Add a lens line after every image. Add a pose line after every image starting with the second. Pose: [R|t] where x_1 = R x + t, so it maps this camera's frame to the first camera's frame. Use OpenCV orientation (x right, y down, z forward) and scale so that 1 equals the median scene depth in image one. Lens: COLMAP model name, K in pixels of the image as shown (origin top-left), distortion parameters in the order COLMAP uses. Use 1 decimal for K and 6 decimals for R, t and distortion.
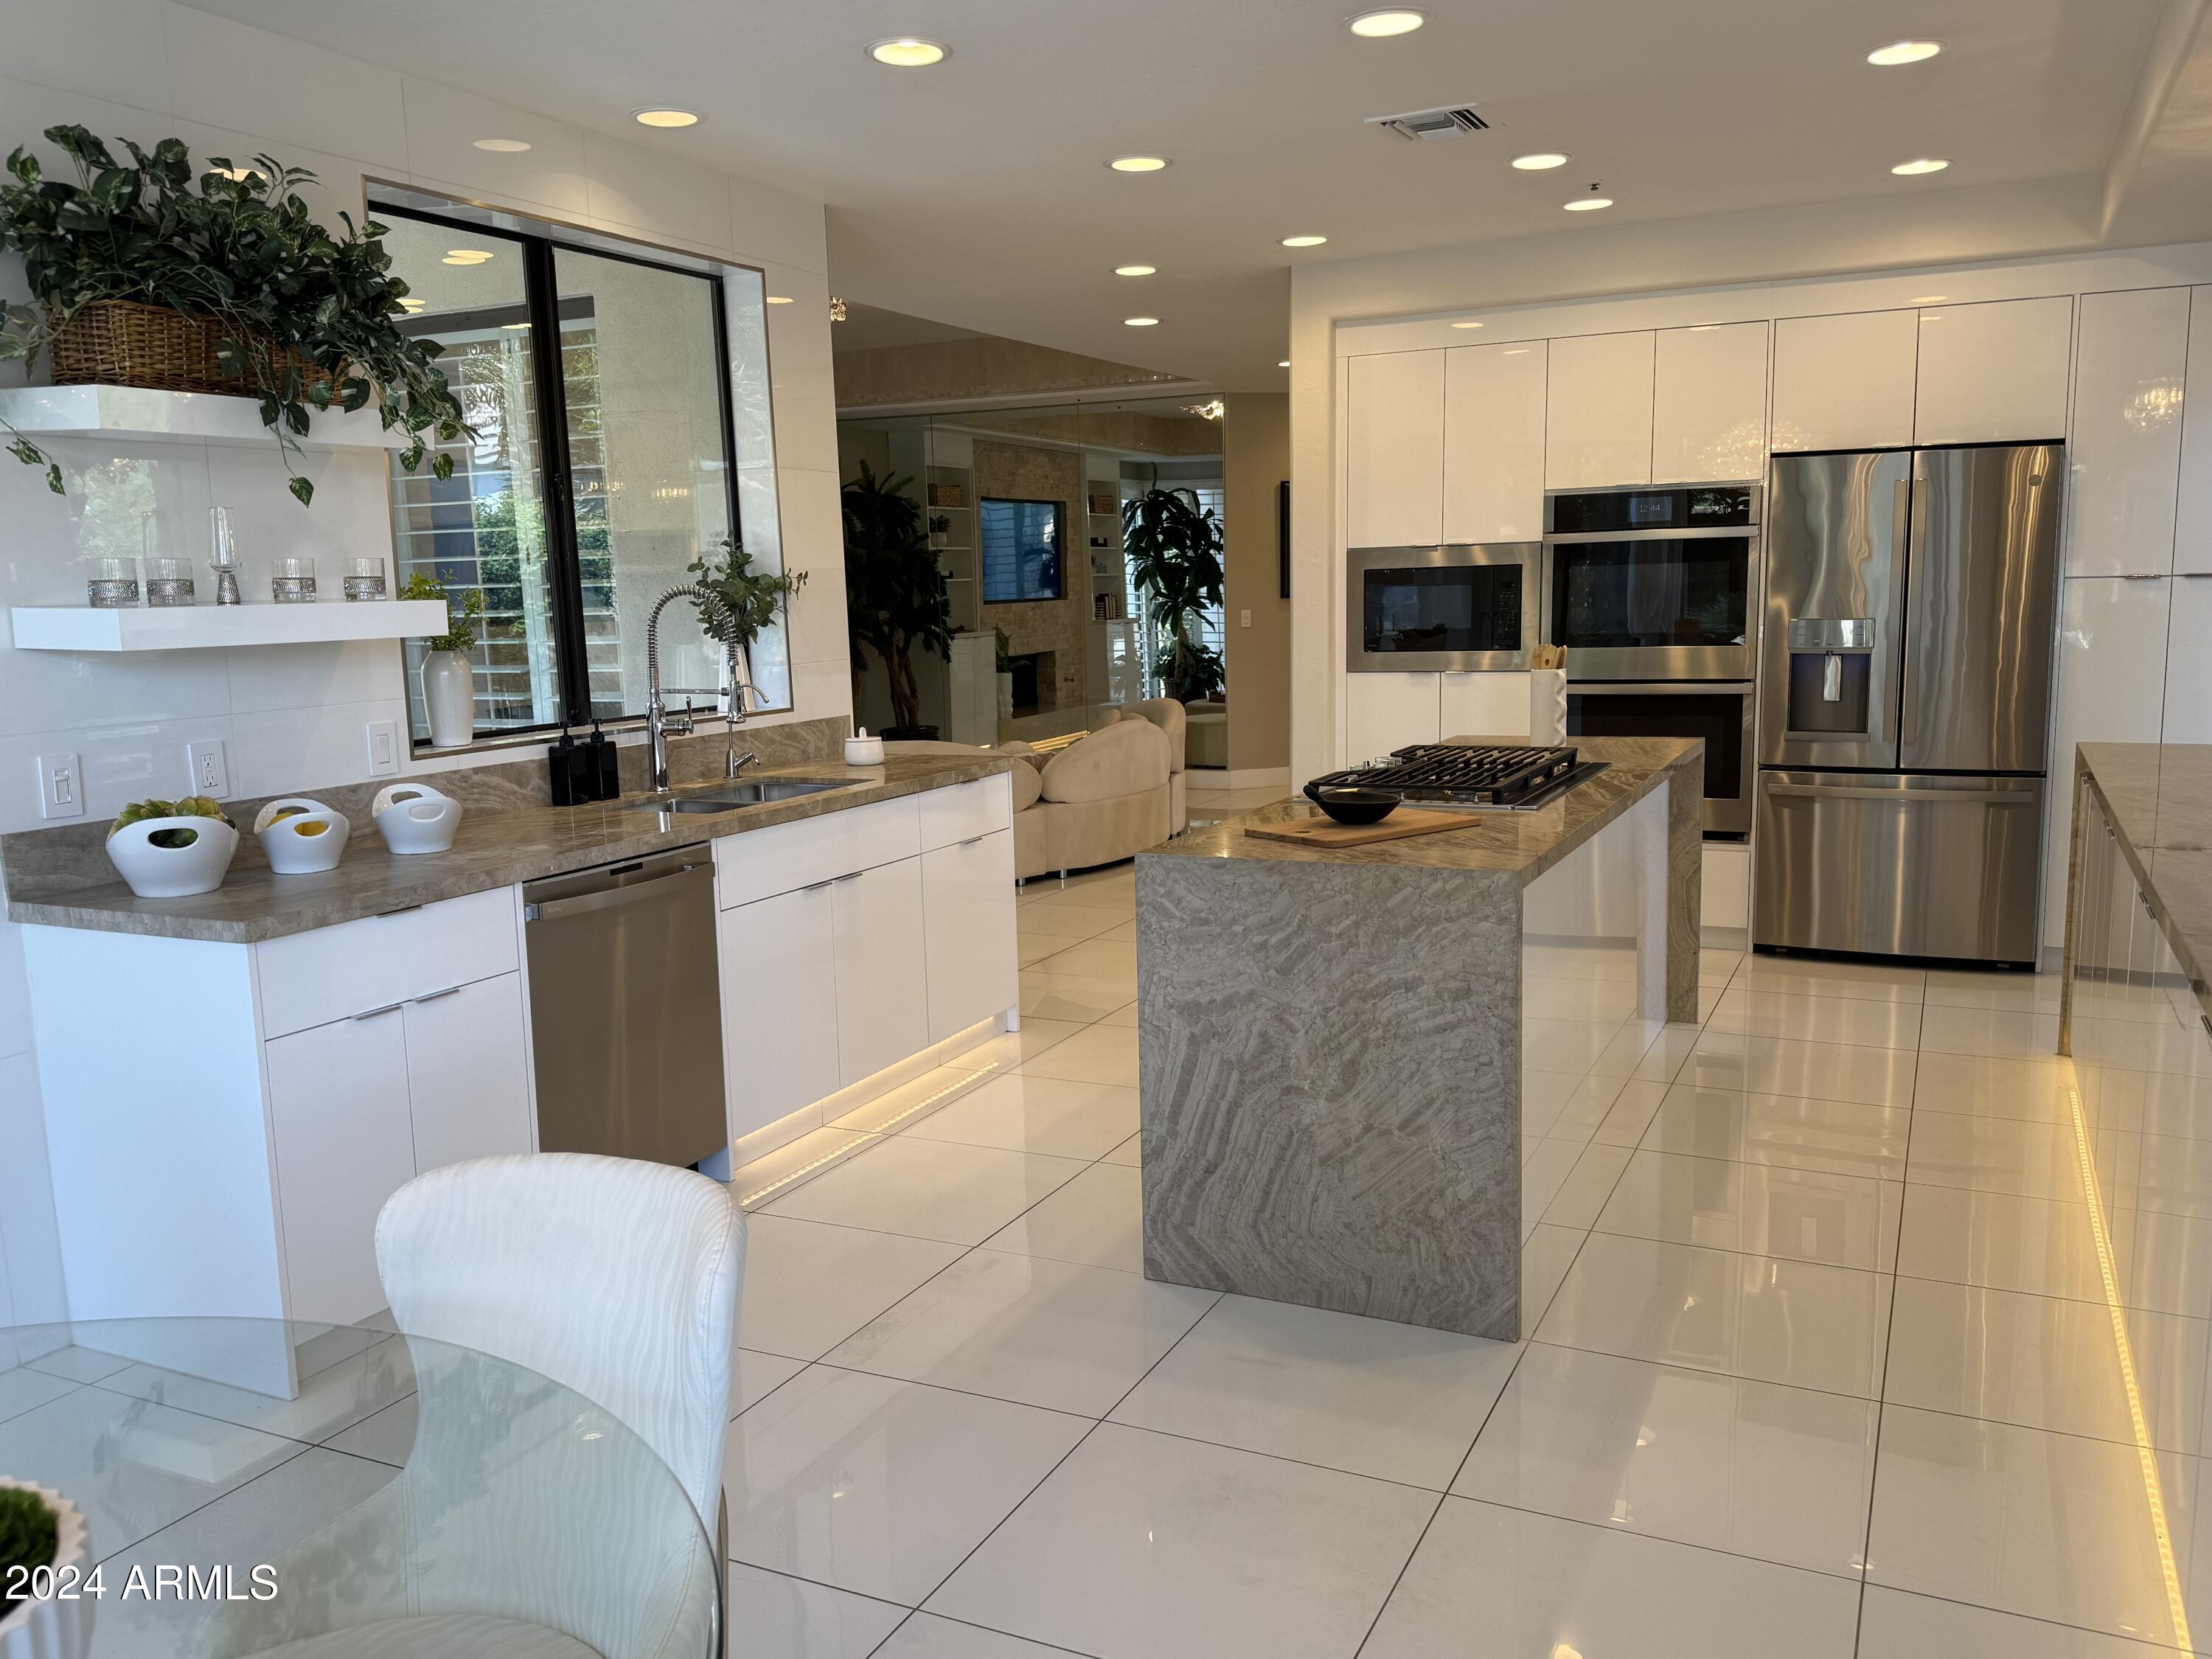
lens RADIAL K [[1669.6, 0, 1091.4], [0, 1669.6, 855.7], [0, 0, 1]] dist [0.140135, -0.219258]
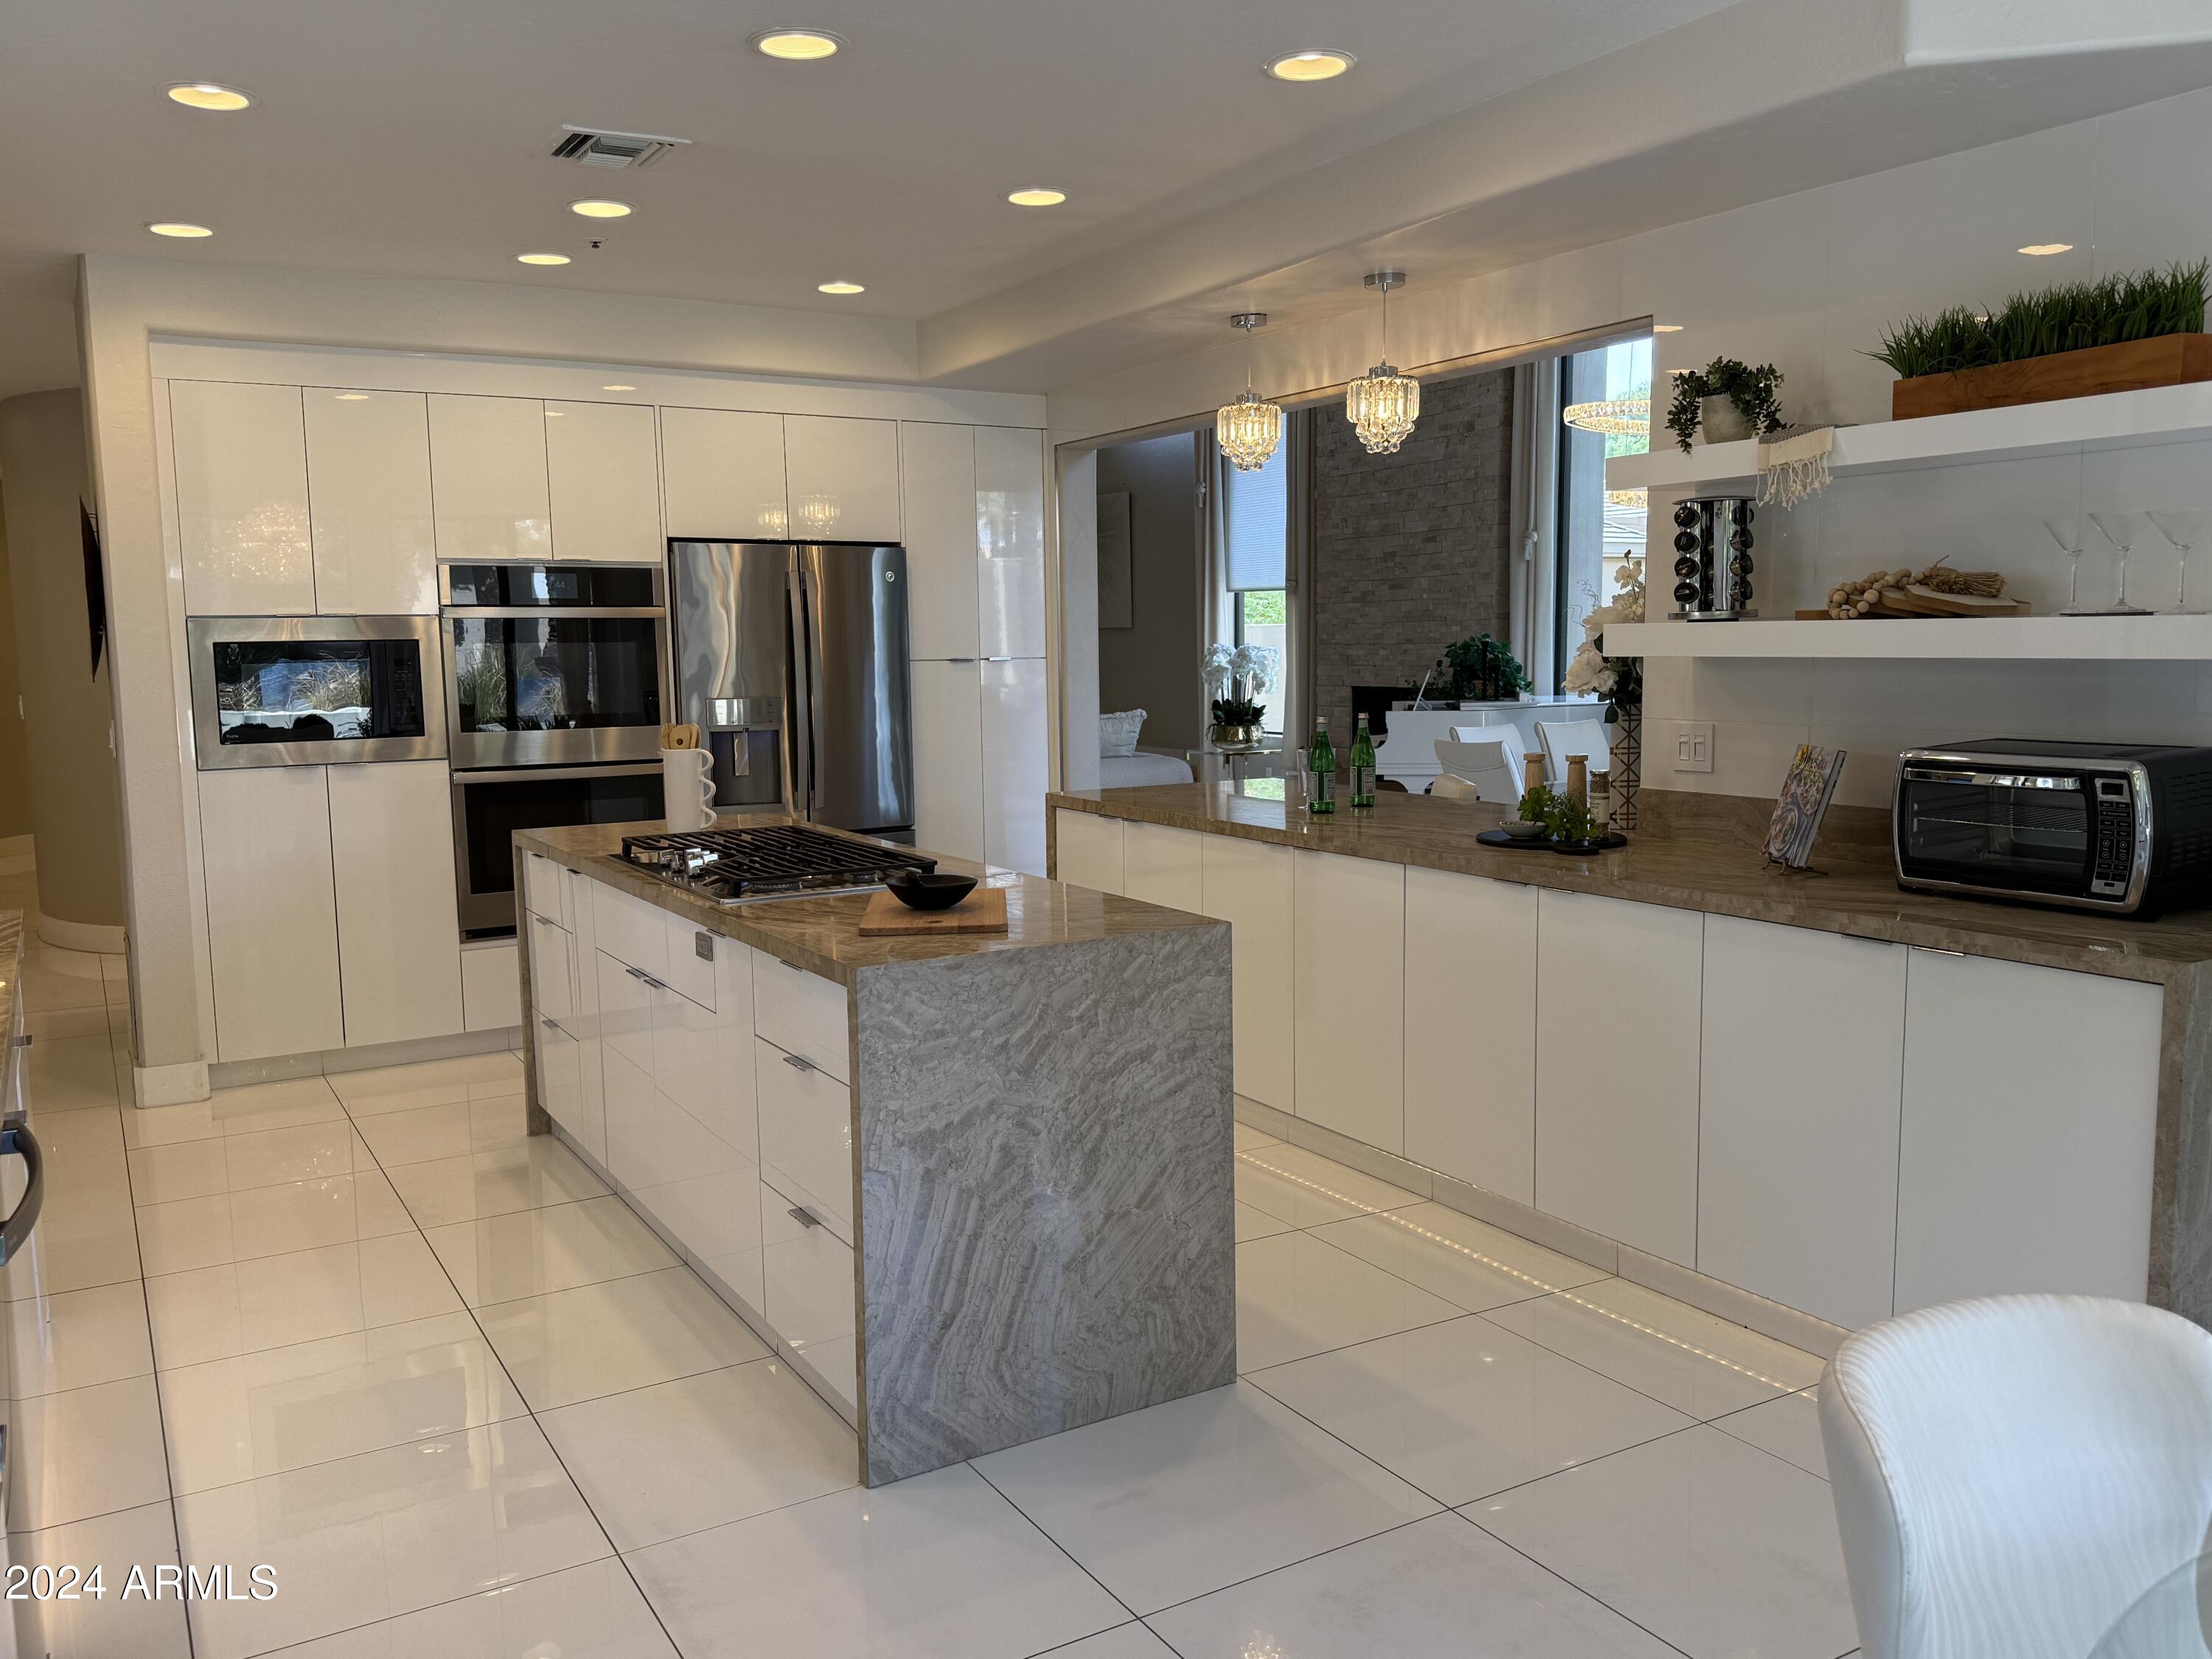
lens RADIAL K [[1724.3, 0, 1073.0], [0, 1724.3, 841.9], [0, 0, 1]] dist [0.138328, -0.247705]
pose [[0.554804, -0.082004, 0.827930, -0.618584], [0.135668, 0.990728, 0.007216, -0.055275], [-0.820845, 0.108321, 0.560785, 0.427290]]
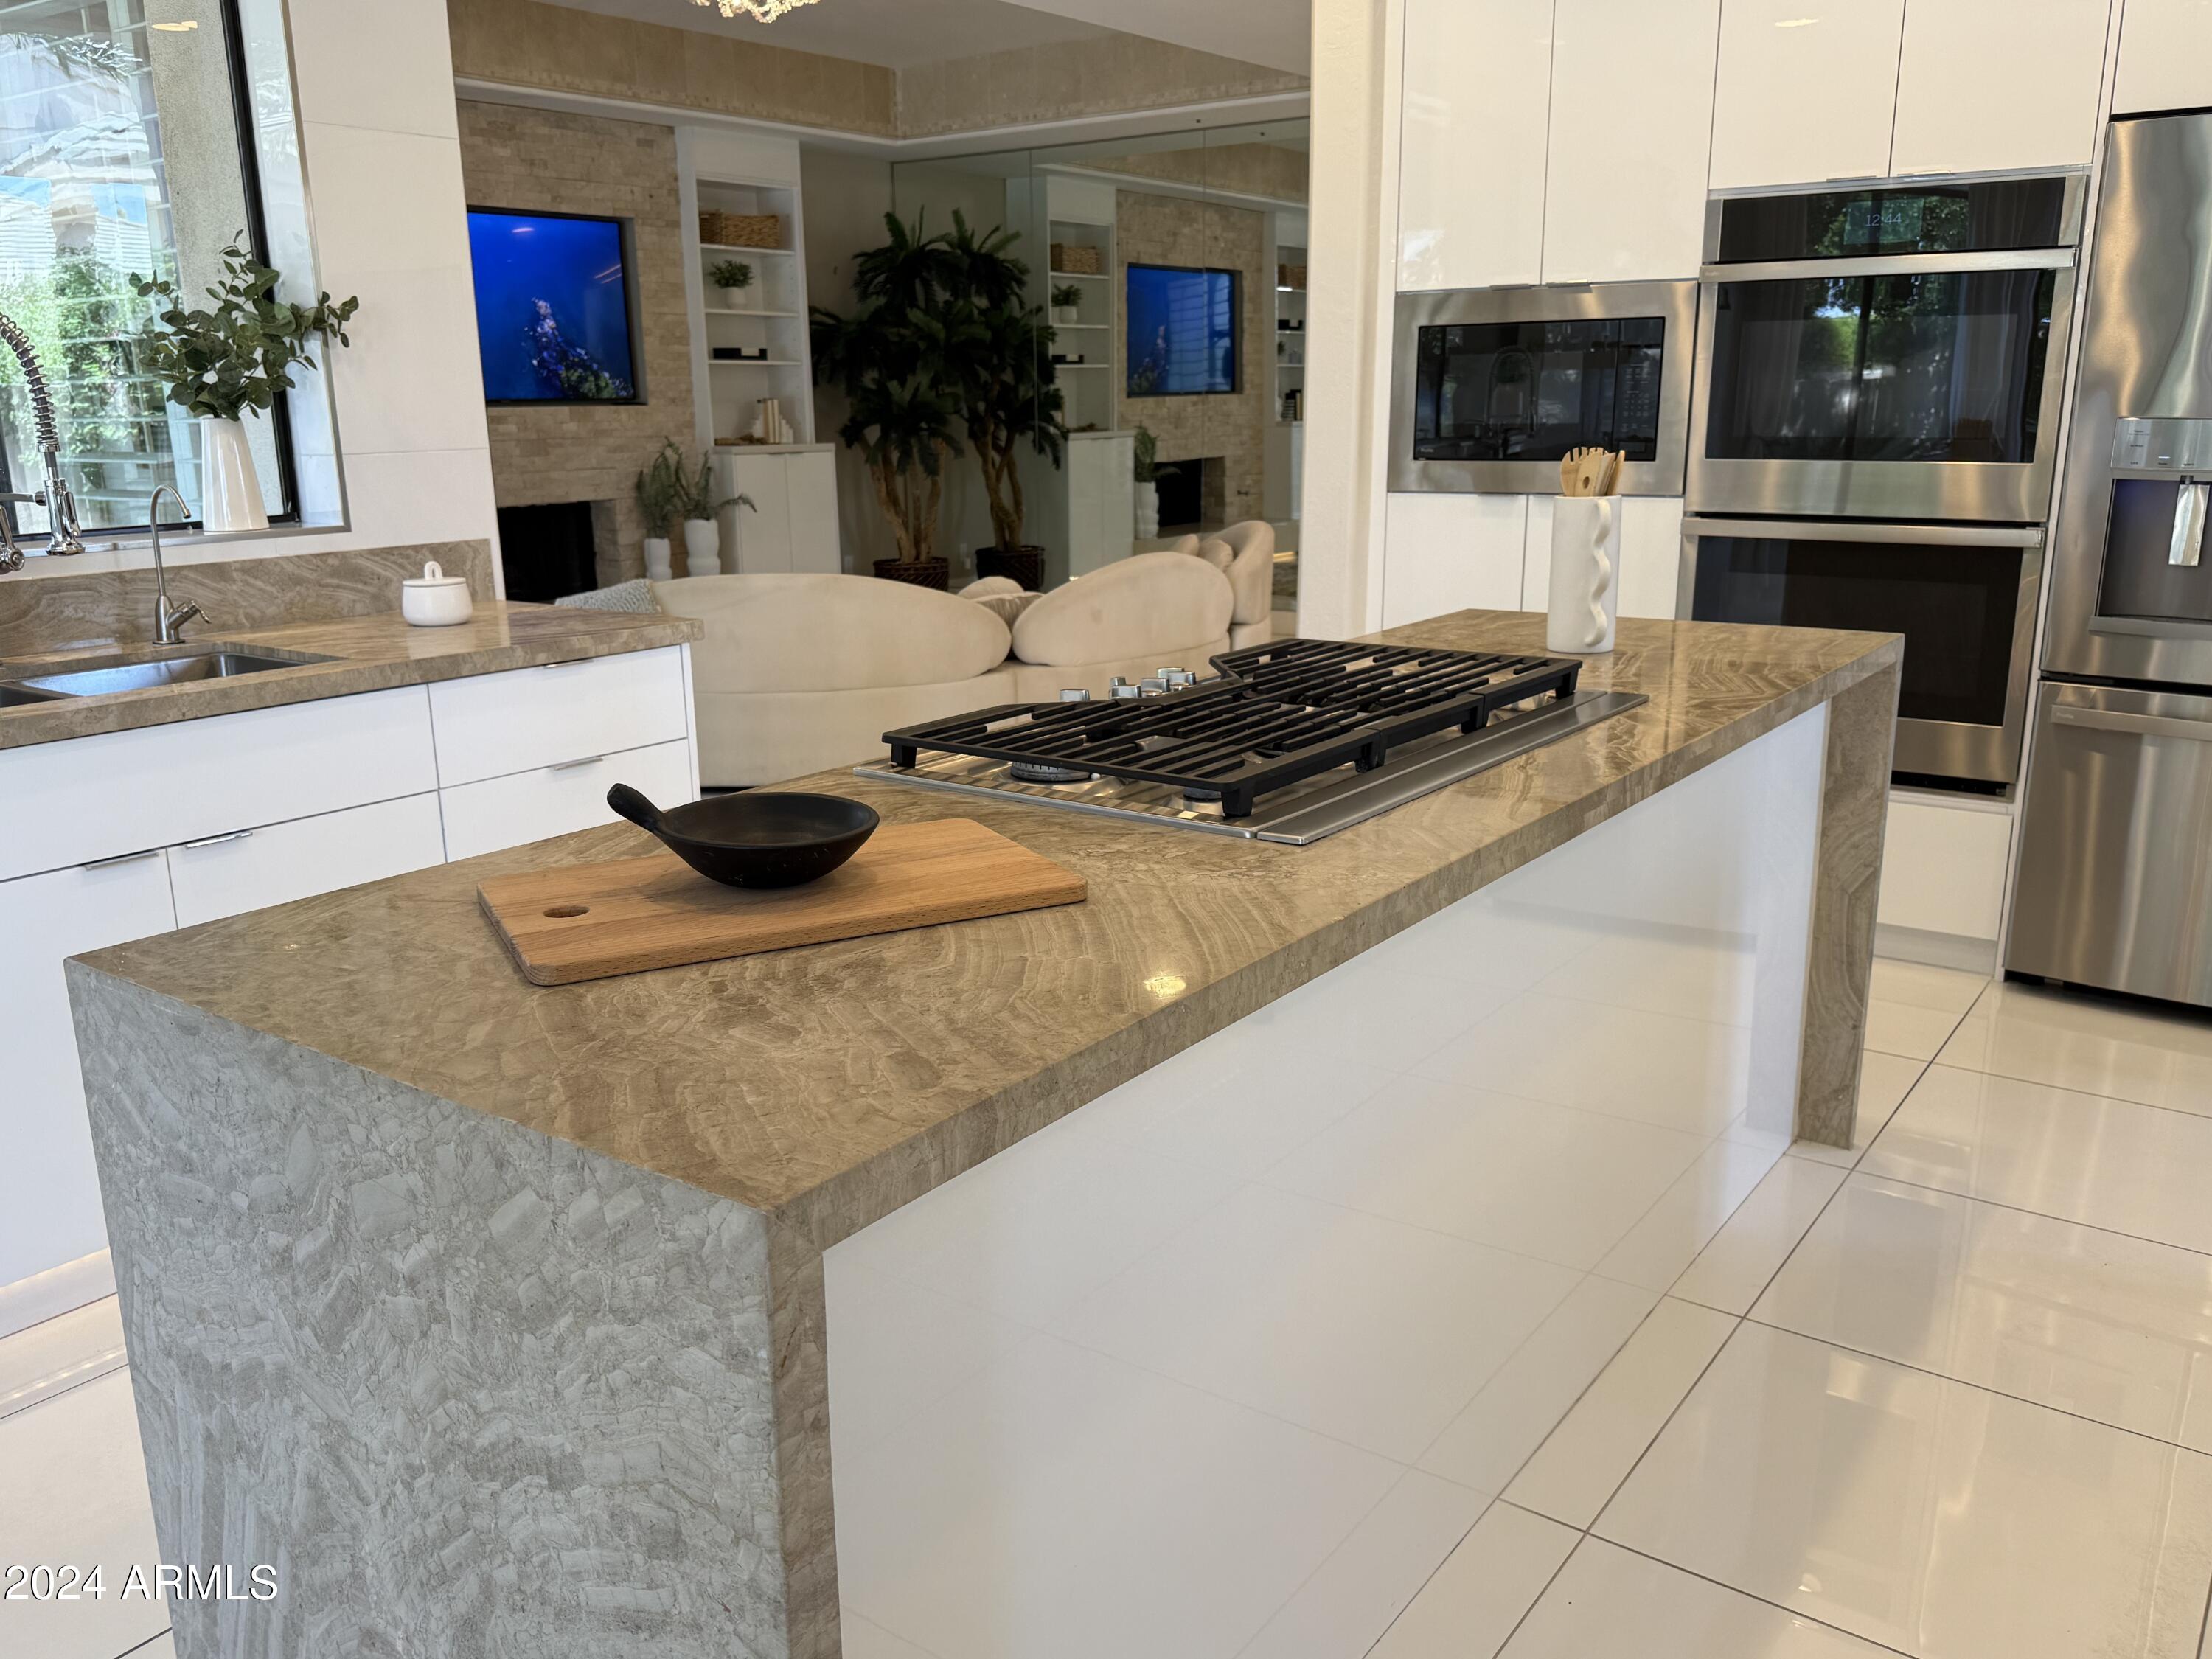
lens RADIAL K [[1724.3, 0, 1073.0], [0, 1724.3, 841.9], [0, 0, 1]] dist [0.138328, -0.247705]
pose [[0.984799, 0.058461, -0.163564, 0.316358], [-0.042503, 0.994138, 0.099418, -0.077485], [0.168417, -0.090955, 0.981510, 0.651316]]
